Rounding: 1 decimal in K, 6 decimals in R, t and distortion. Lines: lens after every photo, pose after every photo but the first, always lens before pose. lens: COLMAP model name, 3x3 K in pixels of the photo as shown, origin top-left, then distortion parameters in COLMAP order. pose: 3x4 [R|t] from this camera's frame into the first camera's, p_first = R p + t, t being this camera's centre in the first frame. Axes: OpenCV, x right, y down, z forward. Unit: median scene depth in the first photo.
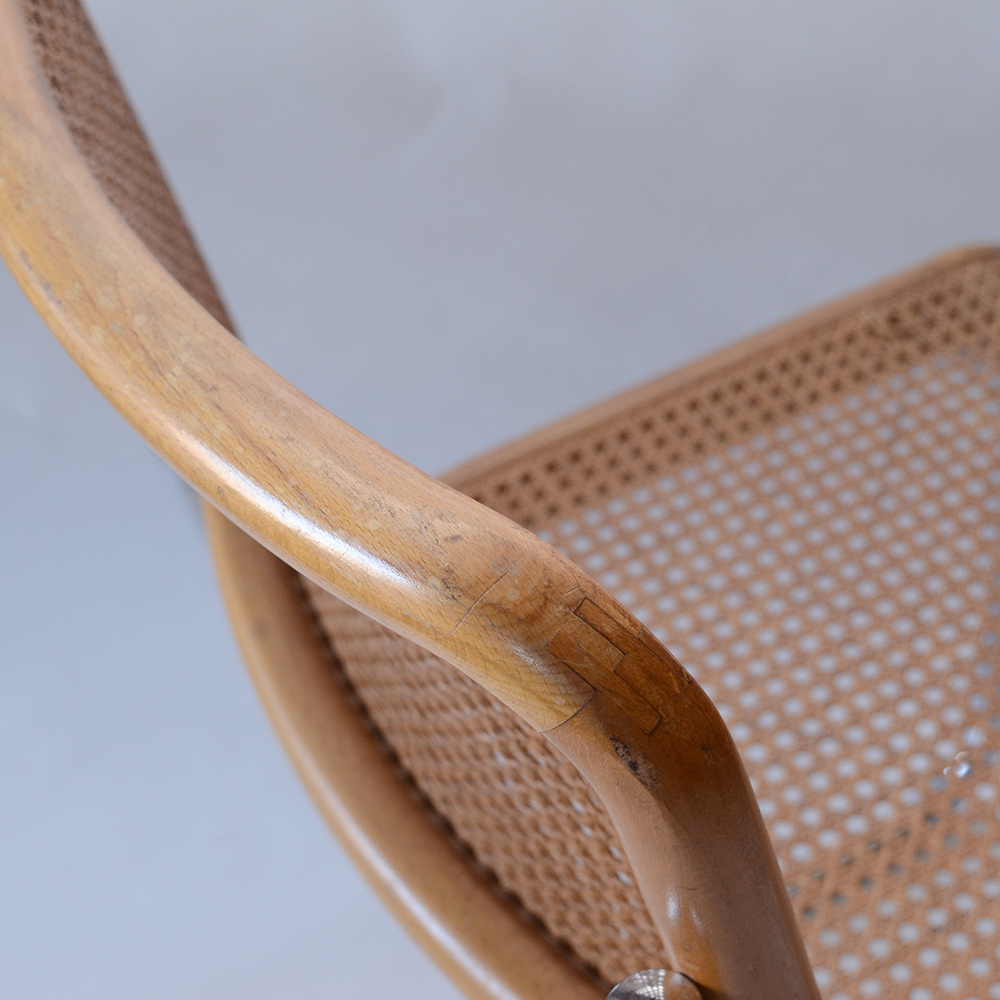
lens RADIAL K [[2189.1, 0, 500.0], [0, 2189.1, 500.0], [0, 0, 1]] dist [-0.094493, 0.219883]
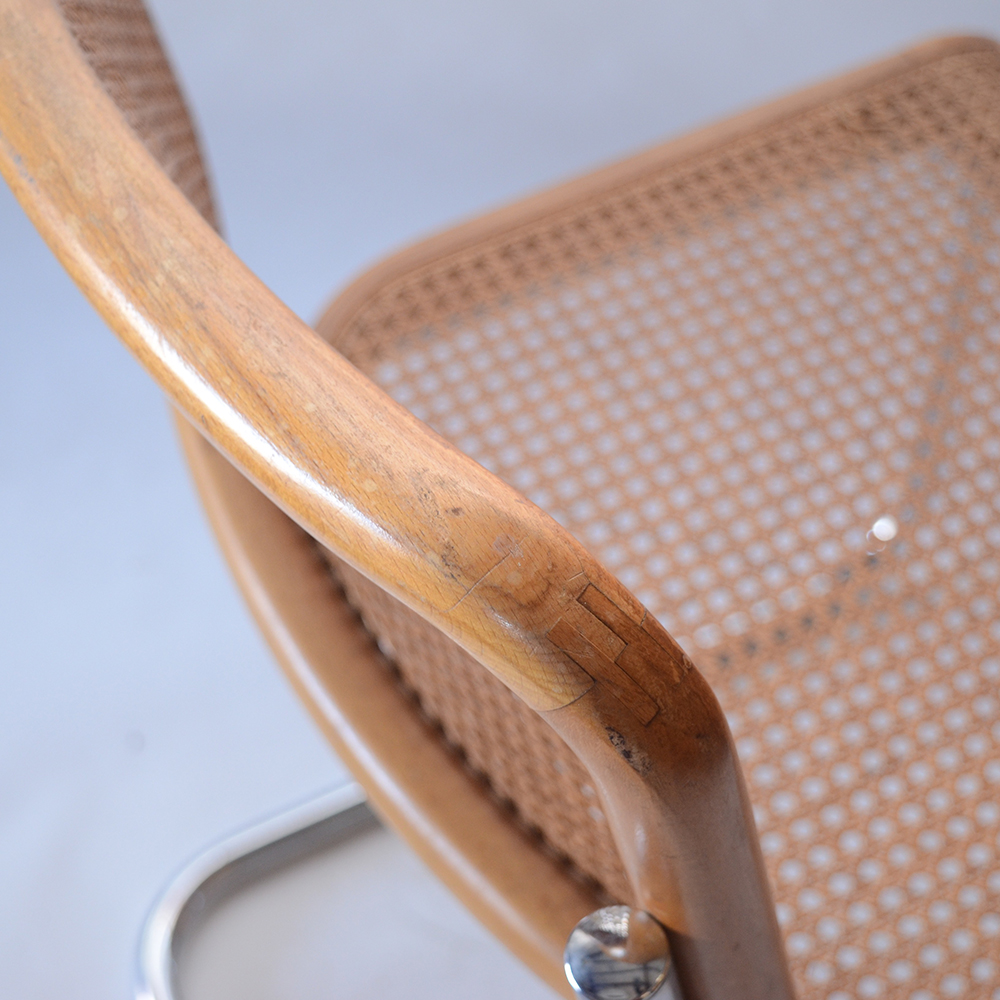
lens RADIAL K [[2189.1, 0, 500.0], [0, 2189.1, 500.0], [0, 0, 1]] dist [-0.094493, 0.219883]
pose [[0.997443, 0.051589, 0.049453, -0.040878], [-0.058910, 0.985304, 0.160331, -0.117935], [-0.040455, -0.162834, 0.985824, 0.048629]]
